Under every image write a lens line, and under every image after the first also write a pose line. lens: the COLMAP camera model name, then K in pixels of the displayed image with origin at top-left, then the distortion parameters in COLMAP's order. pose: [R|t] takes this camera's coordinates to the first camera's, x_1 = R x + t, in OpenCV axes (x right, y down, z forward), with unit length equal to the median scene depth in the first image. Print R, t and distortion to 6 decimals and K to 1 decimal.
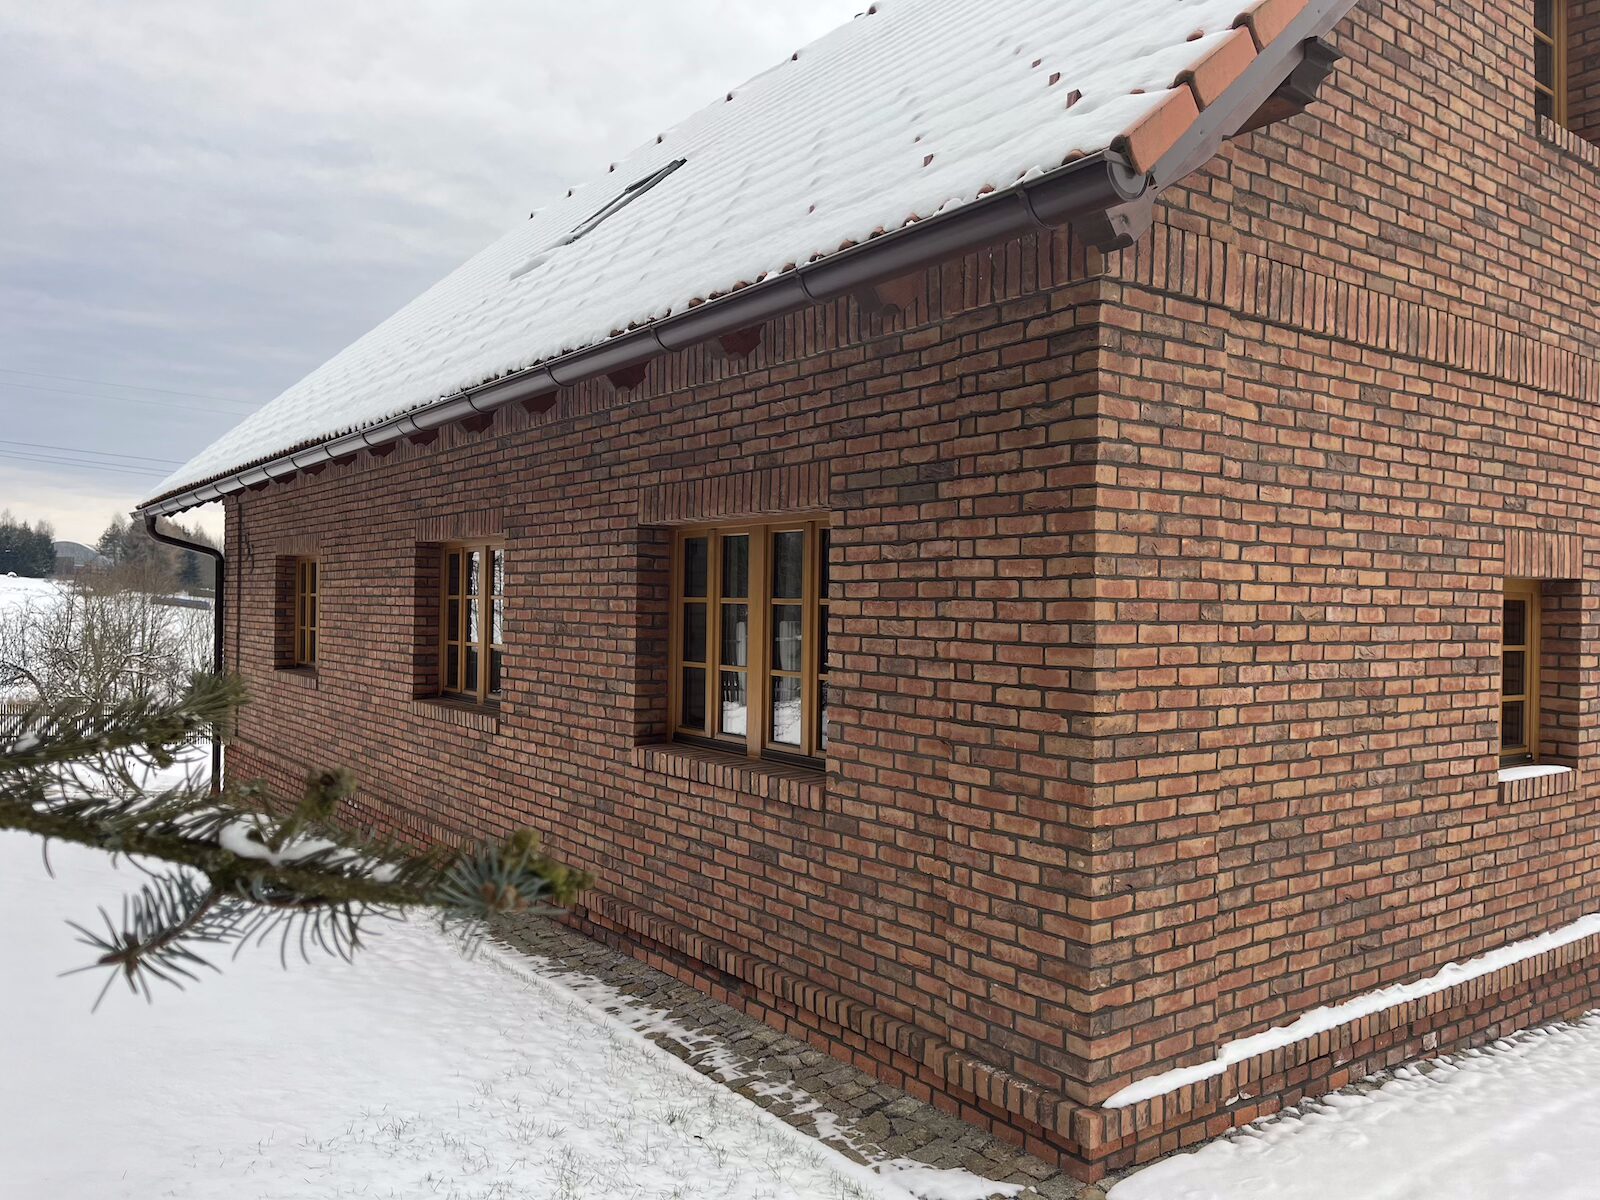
lens RADIAL K [[1209.5, 0, 795.2], [0, 1209.5, 608.5], [0, 0, 1]] dist [0.066201, -0.092635]
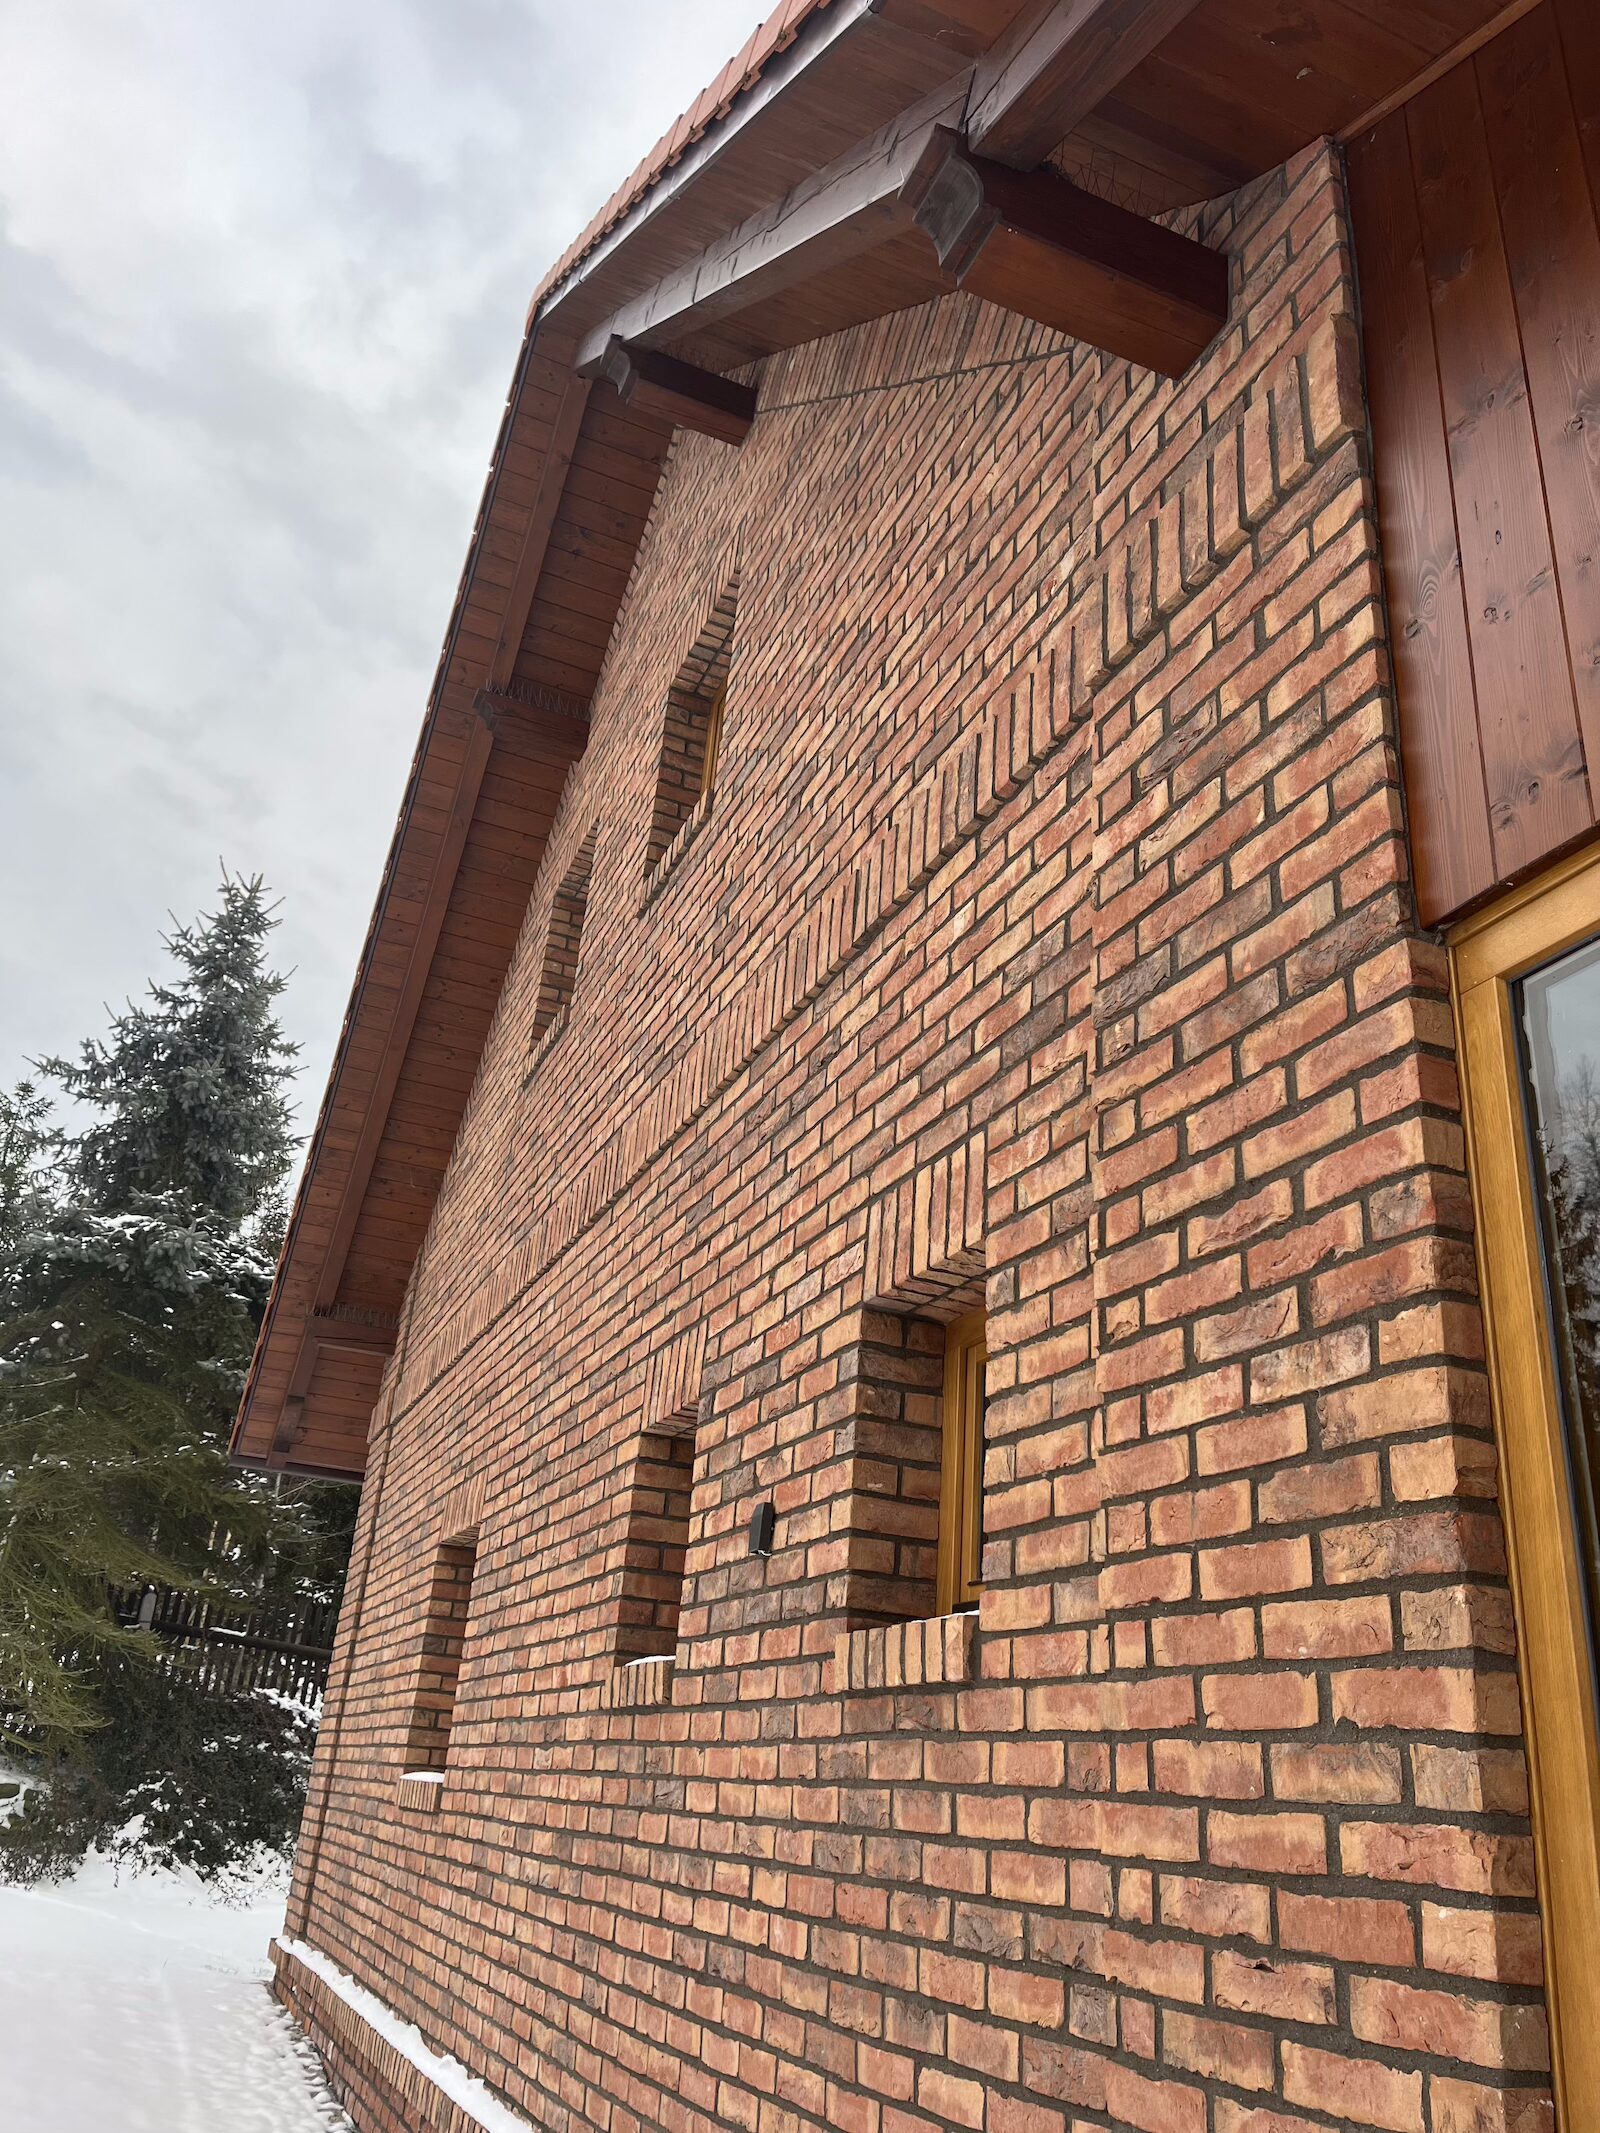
lens RADIAL K [[1612.4, 0, 795.3], [0, 1612.4, 1085.9], [0, 0, 1]] dist [0.066201, -0.092635]
pose [[-0.238926, -0.419806, -0.875601, 2.112087], [-0.079533, 0.907147, -0.413229, 0.179978], [0.967775, -0.029092, -0.250129, 1.898892]]
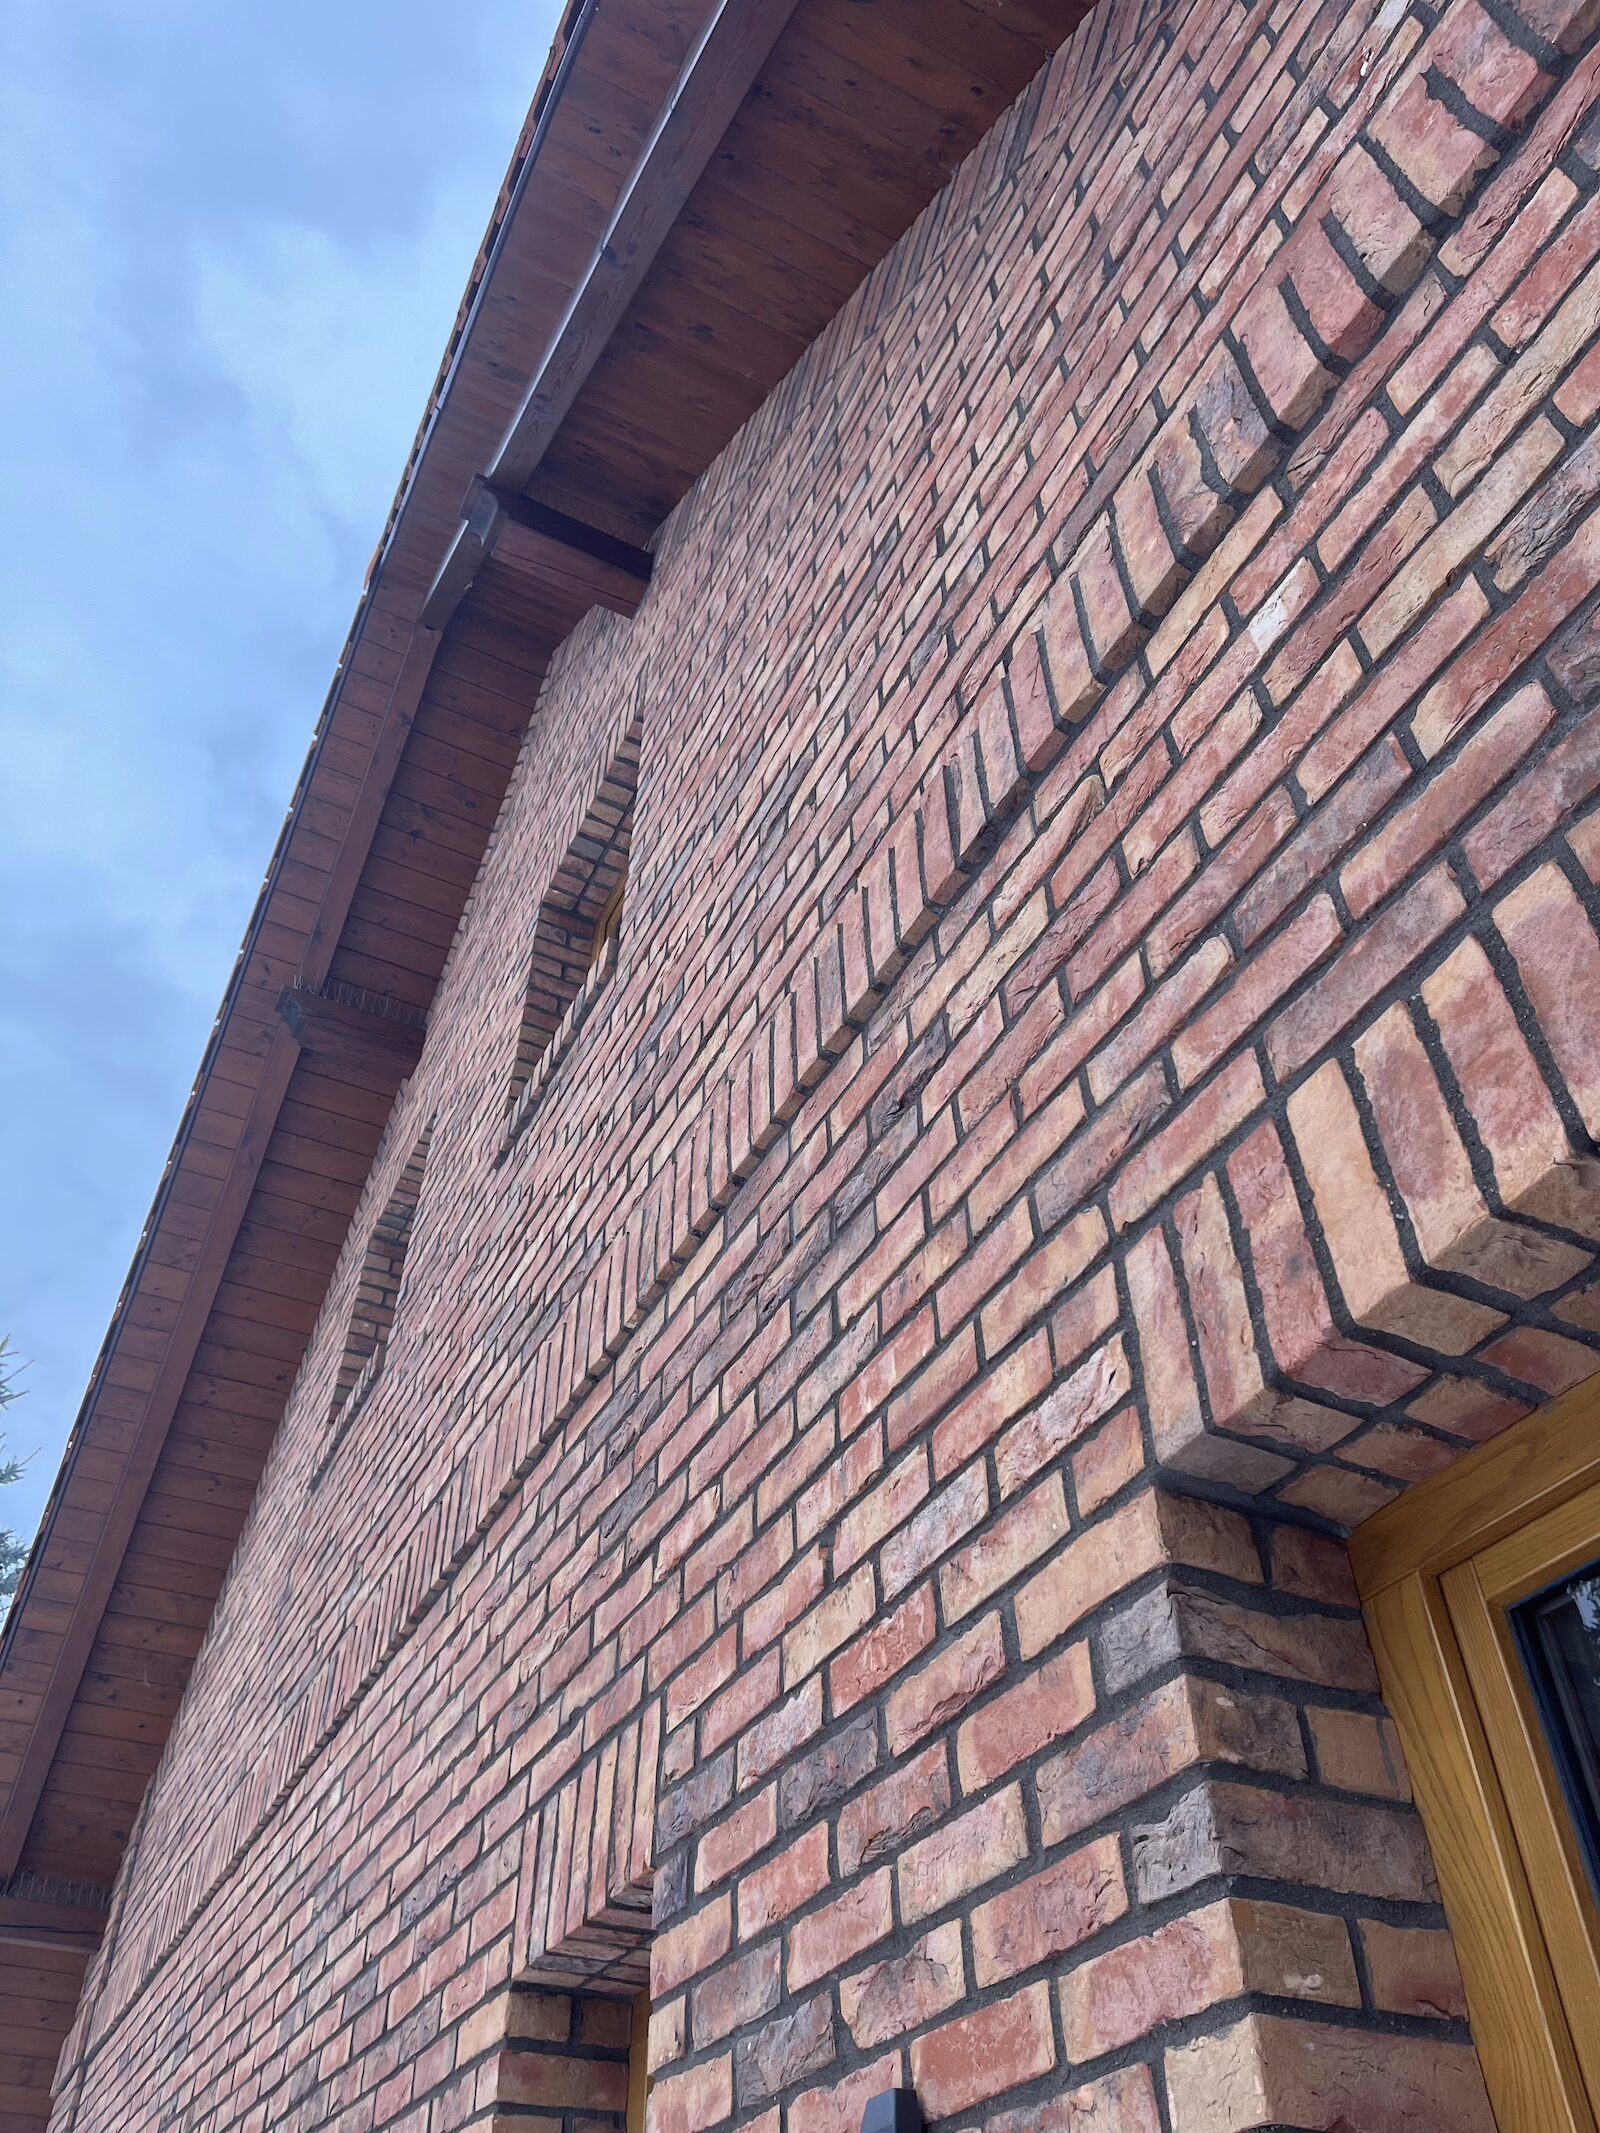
lens RADIAL K [[1612.4, 0, 793.5], [0, 1612.4, 1072.0], [0, 0, 1]] dist [0.066201, -0.092635]
pose [[-0.167718, -0.685572, -0.708422, 1.706216], [0.003397, 0.718195, -0.695834, 0.117001], [0.985829, -0.119110, -0.118126, 1.730465]]
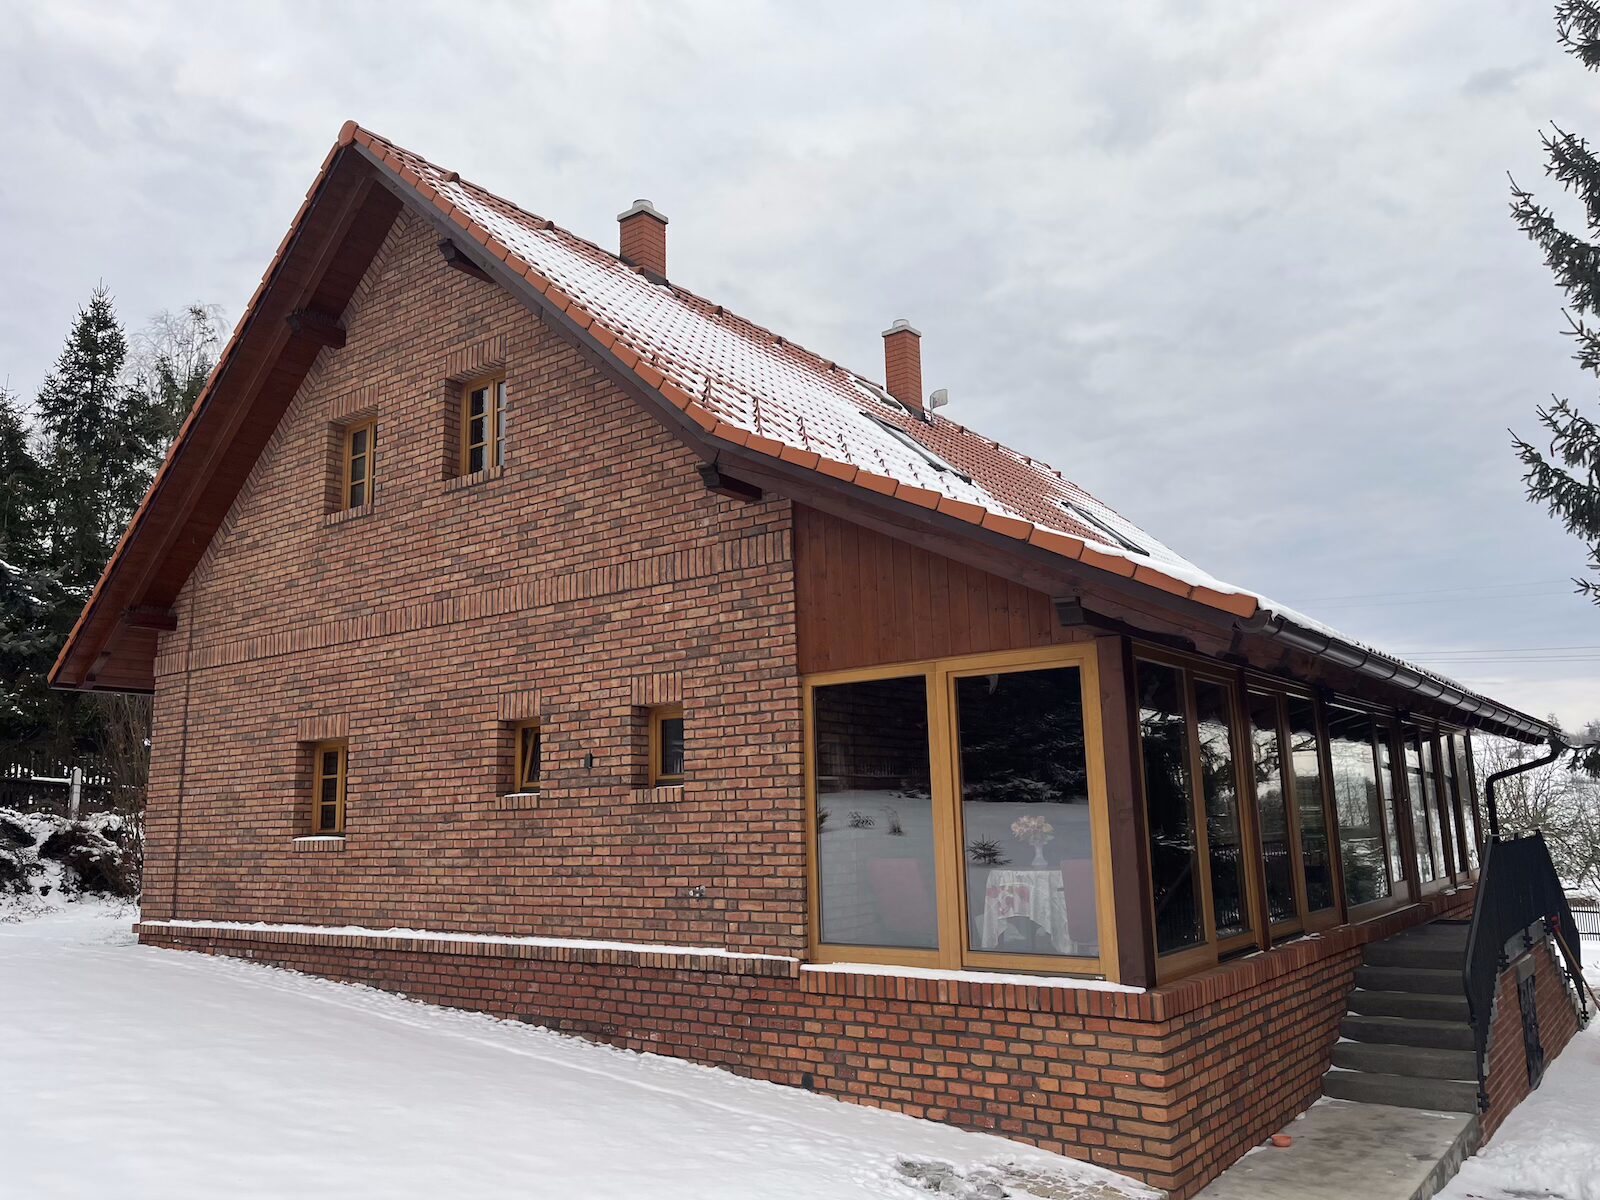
lens RADIAL K [[1209.5, 0, 800.6], [0, 1209.5, 602.9], [0, 0, 1]] dist [0.066201, -0.092635]
pose [[0.287435, -0.187836, -0.939201, 3.389545], [0.026436, 0.981764, -0.188258, 0.187641], [0.957435, 0.029283, 0.287158, 1.447694]]
